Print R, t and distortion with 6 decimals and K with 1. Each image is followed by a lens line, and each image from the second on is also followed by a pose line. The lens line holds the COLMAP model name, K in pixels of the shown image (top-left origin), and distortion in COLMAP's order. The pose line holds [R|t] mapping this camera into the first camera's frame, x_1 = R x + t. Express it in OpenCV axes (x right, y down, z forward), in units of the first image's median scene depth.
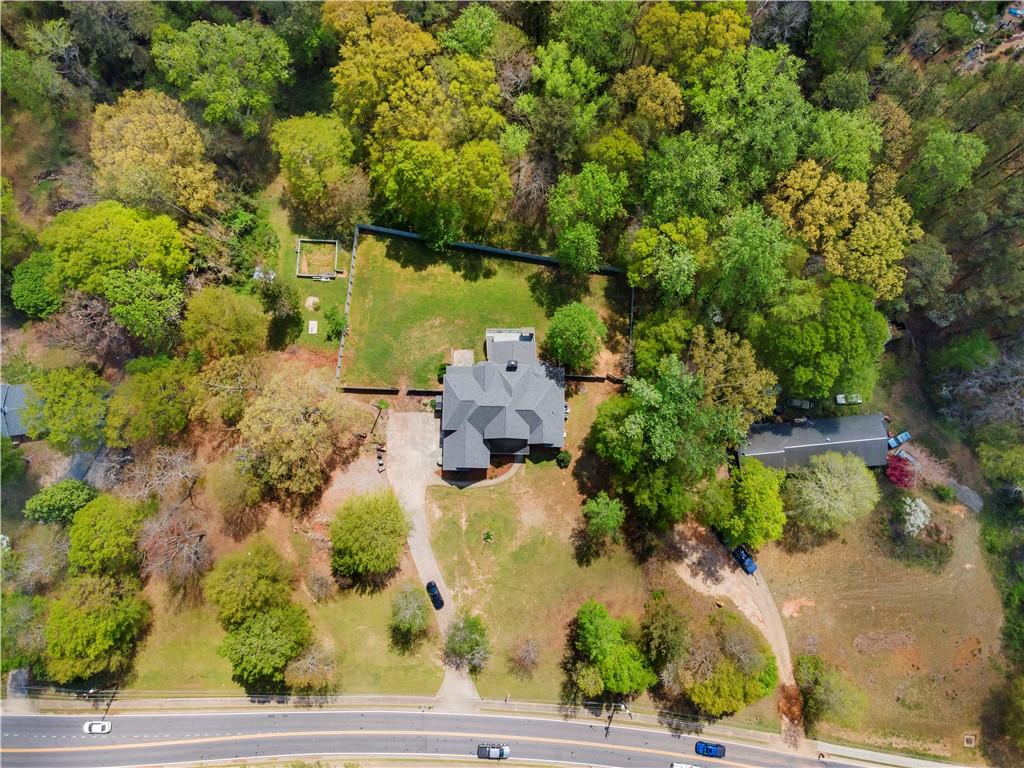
lens RADIAL K [[742.8, 0, 507.0], [0, 742.8, 382.9], [0, 0, 1]] dist [0.028652, 0.001995]
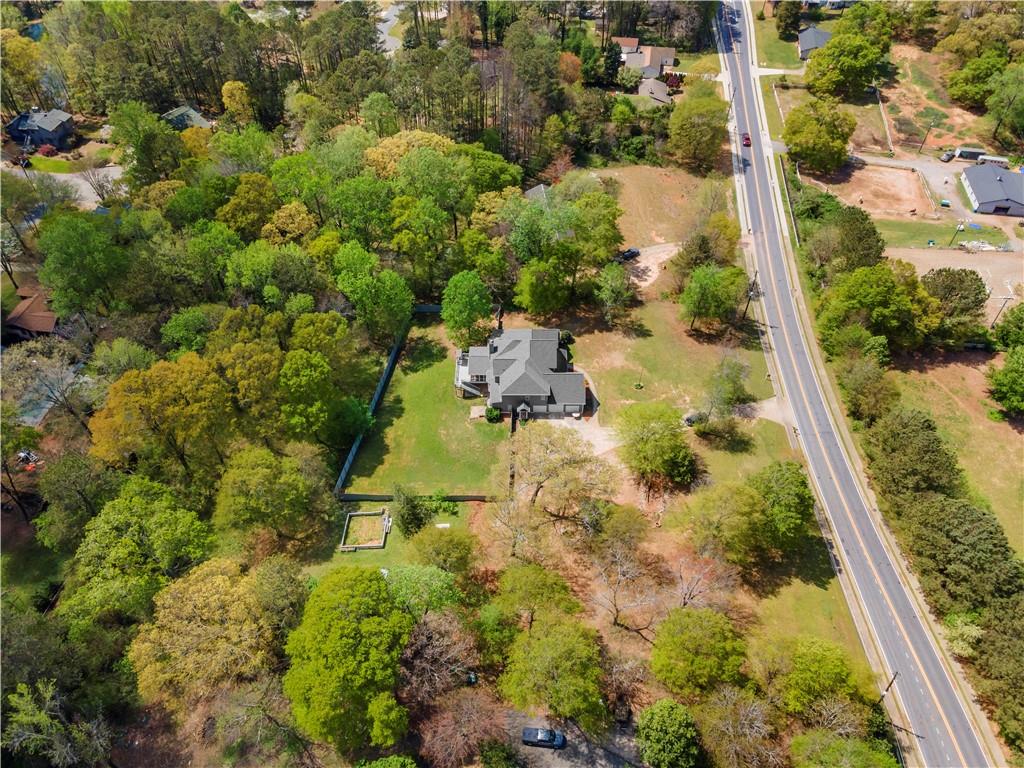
lens RADIAL K [[742.8, 0, 507.0], [0, 742.8, 382.9], [0, 0, 1]] dist [0.028652, 0.001995]
pose [[-0.006415, -0.711262, 0.702898, -0.823685], [0.991478, 0.086940, 0.097024, -0.105046], [-0.130119, 0.697530, 0.704642, 0.216767]]
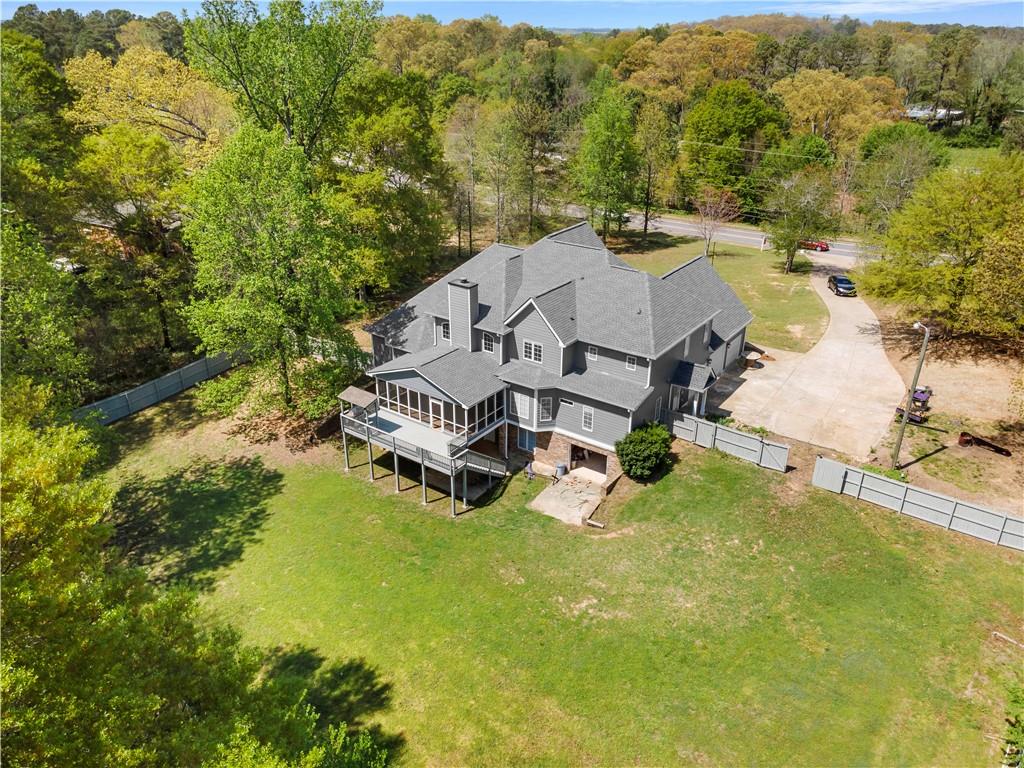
lens RADIAL K [[742.8, 0, 507.0], [0, 742.8, 382.9], [0, 0, 1]] dist [0.028652, 0.001995]
pose [[-0.822483, -0.224868, 0.522451, -0.195043], [0.565001, -0.217165, 0.795998, -0.296603], [-0.065537, 0.949881, 0.305665, 0.905408]]
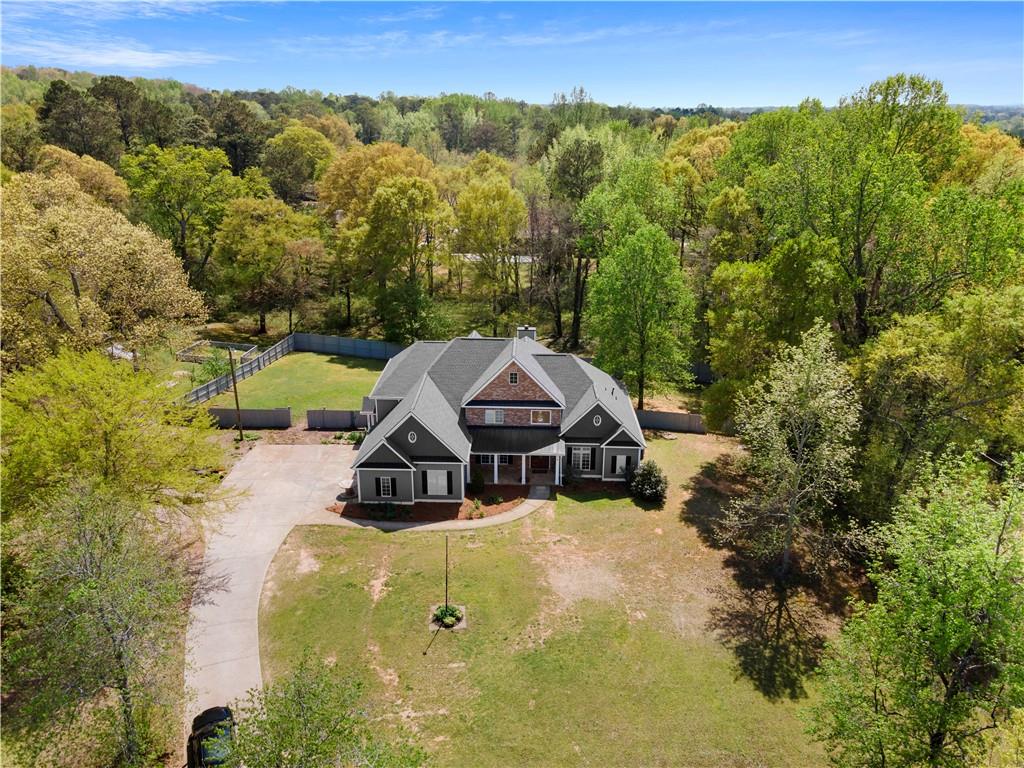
lens RADIAL K [[742.8, 0, 507.0], [0, 742.8, 382.9], [0, 0, 1]] dist [0.028652, 0.001995]
pose [[0.999201, 0.039949, -0.000684, -0.004087], [-0.019207, 0.465259, -0.884966, 0.440394], [-0.035035, 0.884273, 0.465655, 0.762225]]
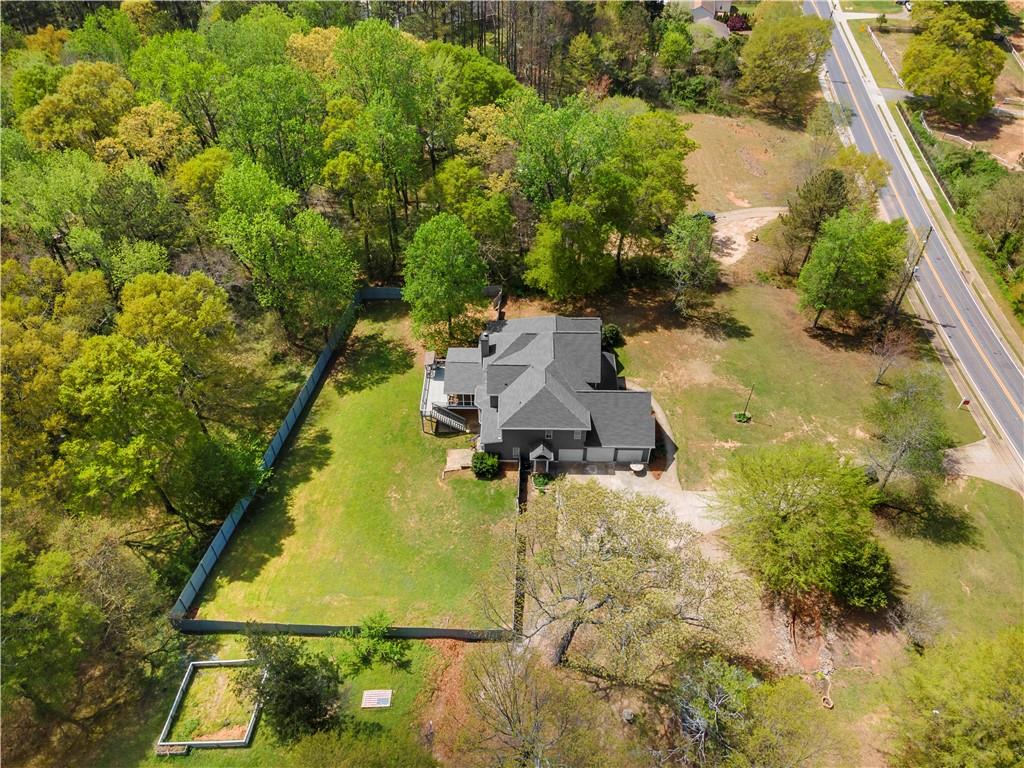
lens RADIAL K [[742.8, 0, 507.0], [0, 742.8, 382.9], [0, 0, 1]] dist [0.028652, 0.001995]
pose [[0.003966, -0.666311, 0.745664, -0.492074], [0.990855, 0.103189, 0.086938, -0.057382], [-0.134872, 0.738500, 0.660626, 0.574411]]
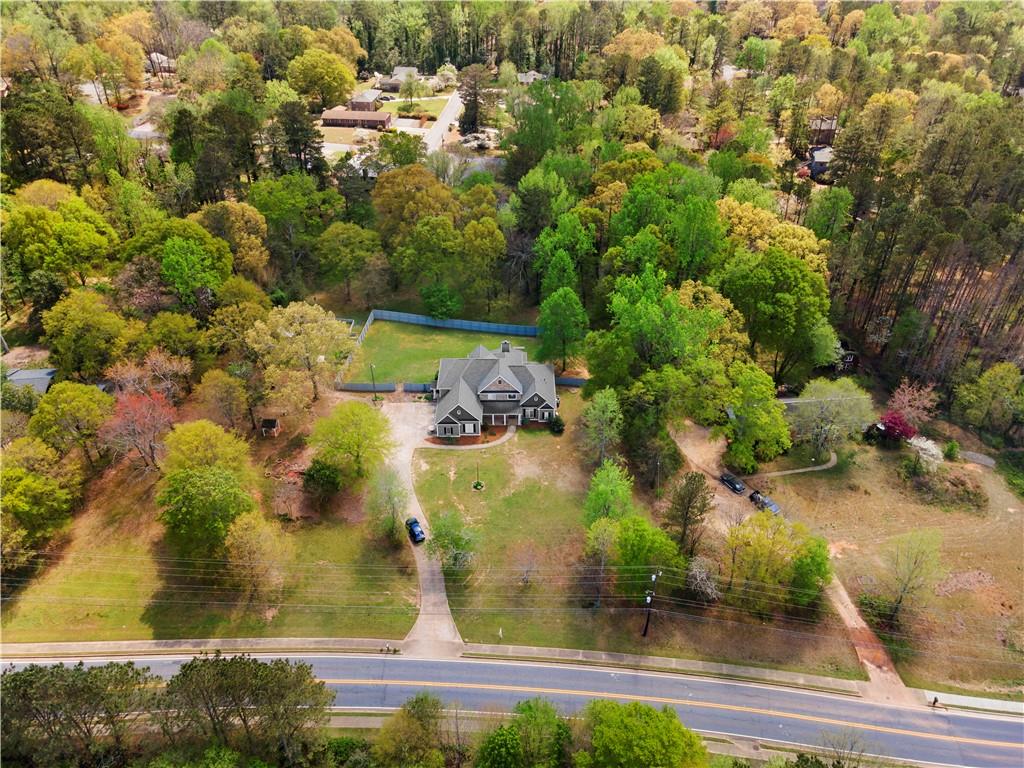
lens RADIAL K [[742.8, 0, 507.0], [0, 742.8, 382.9], [0, 0, 1]] dist [0.028652, 0.001995]
pose [[0.999577, 0.019565, 0.021513, -0.012469], [0.002198, 0.686855, -0.726791, 0.780154], [-0.028996, 0.726531, 0.686521, 0.283044]]
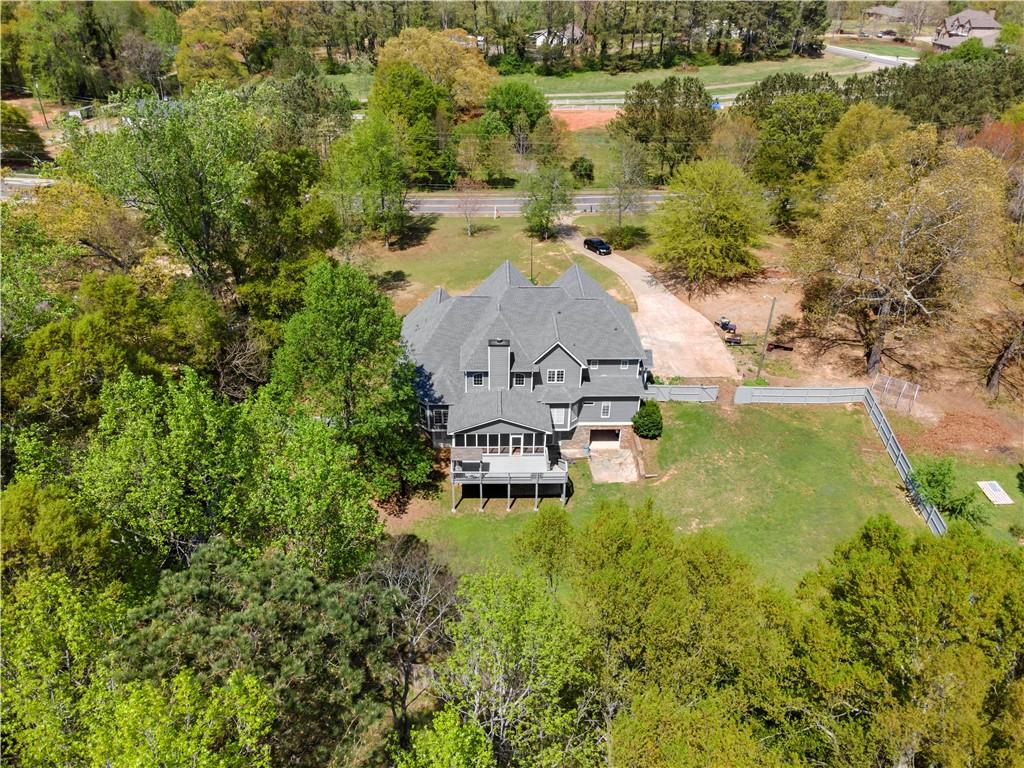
lens RADIAL K [[742.8, 0, 507.0], [0, 742.8, 382.9], [0, 0, 1]] dist [0.028652, 0.001995]
pose [[-0.998910, 0.032936, -0.033089, 0.029497], [-0.043654, -0.407632, 0.912102, -0.444111], [0.016553, 0.912552, 0.408625, 0.805563]]
